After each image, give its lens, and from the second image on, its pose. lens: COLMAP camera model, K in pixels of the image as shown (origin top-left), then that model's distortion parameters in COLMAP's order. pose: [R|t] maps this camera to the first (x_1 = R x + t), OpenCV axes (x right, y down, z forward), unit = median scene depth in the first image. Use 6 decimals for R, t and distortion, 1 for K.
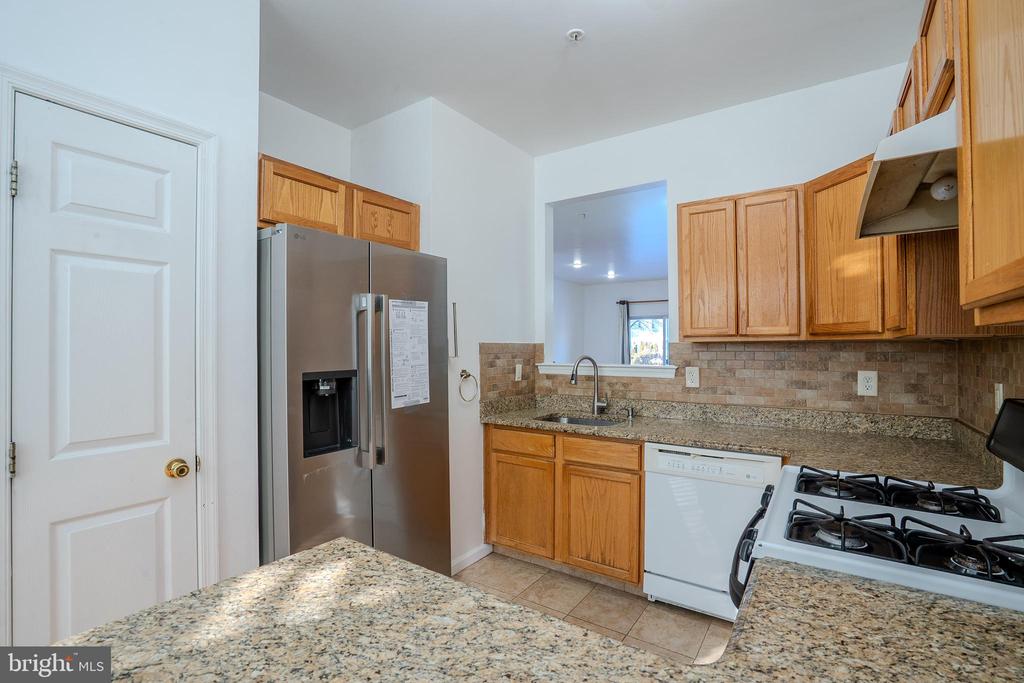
lens RADIAL K [[469.3, 0, 513.0], [0, 469.3, 343.0], [0, 0, 1]] dist [-0.064135, 0.024709]
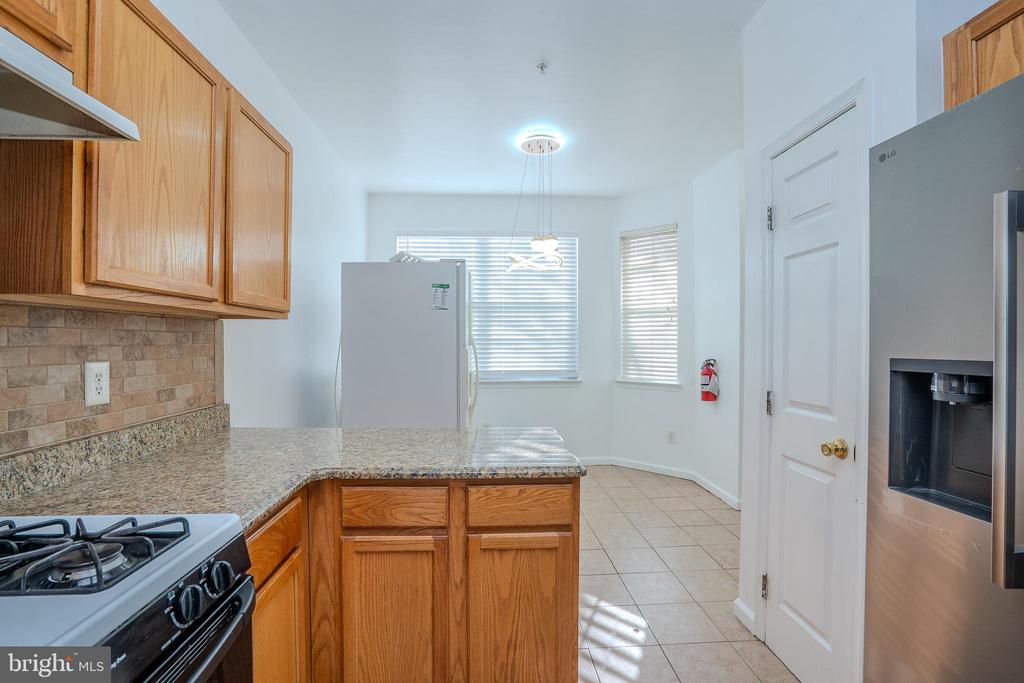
lens RADIAL K [[469.3, 0, 513.0], [0, 469.3, 343.0], [0, 0, 1]] dist [-0.064135, 0.024709]
pose [[-0.786617, -0.000784, -0.617441, 0.278553], [0.003049, 0.999982, -0.005154, 0.033004], [0.617434, -0.005936, -0.786600, 0.878361]]
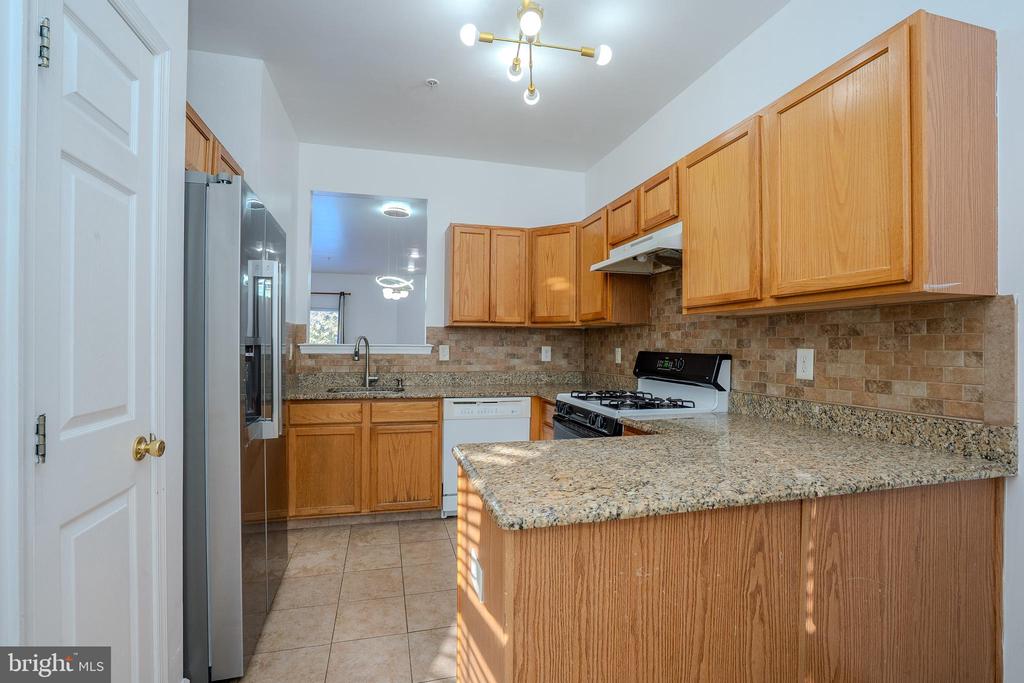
lens RADIAL K [[469.3, 0, 513.0], [0, 469.3, 343.0], [0, 0, 1]] dist [-0.064135, 0.024709]
pose [[0.642330, 0.010842, 0.766352, -0.608363], [-0.015812, 0.999875, -0.000892, 0.051101], [-0.766265, -0.011545, 0.642421, -0.013966]]
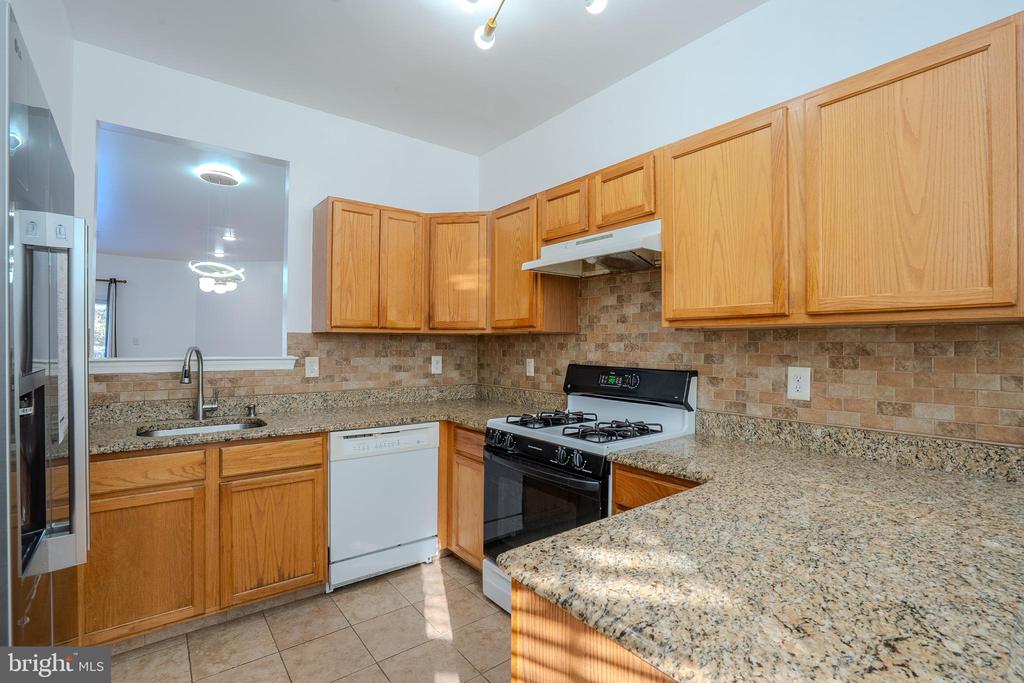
lens RADIAL K [[469.3, 0, 513.0], [0, 469.3, 343.0], [0, 0, 1]] dist [-0.064135, 0.024709]
pose [[0.296867, 0.006526, 0.954896, -0.525820], [-0.013718, 0.999903, -0.002568, 0.021004], [-0.954820, -0.012337, 0.296928, 0.336584]]
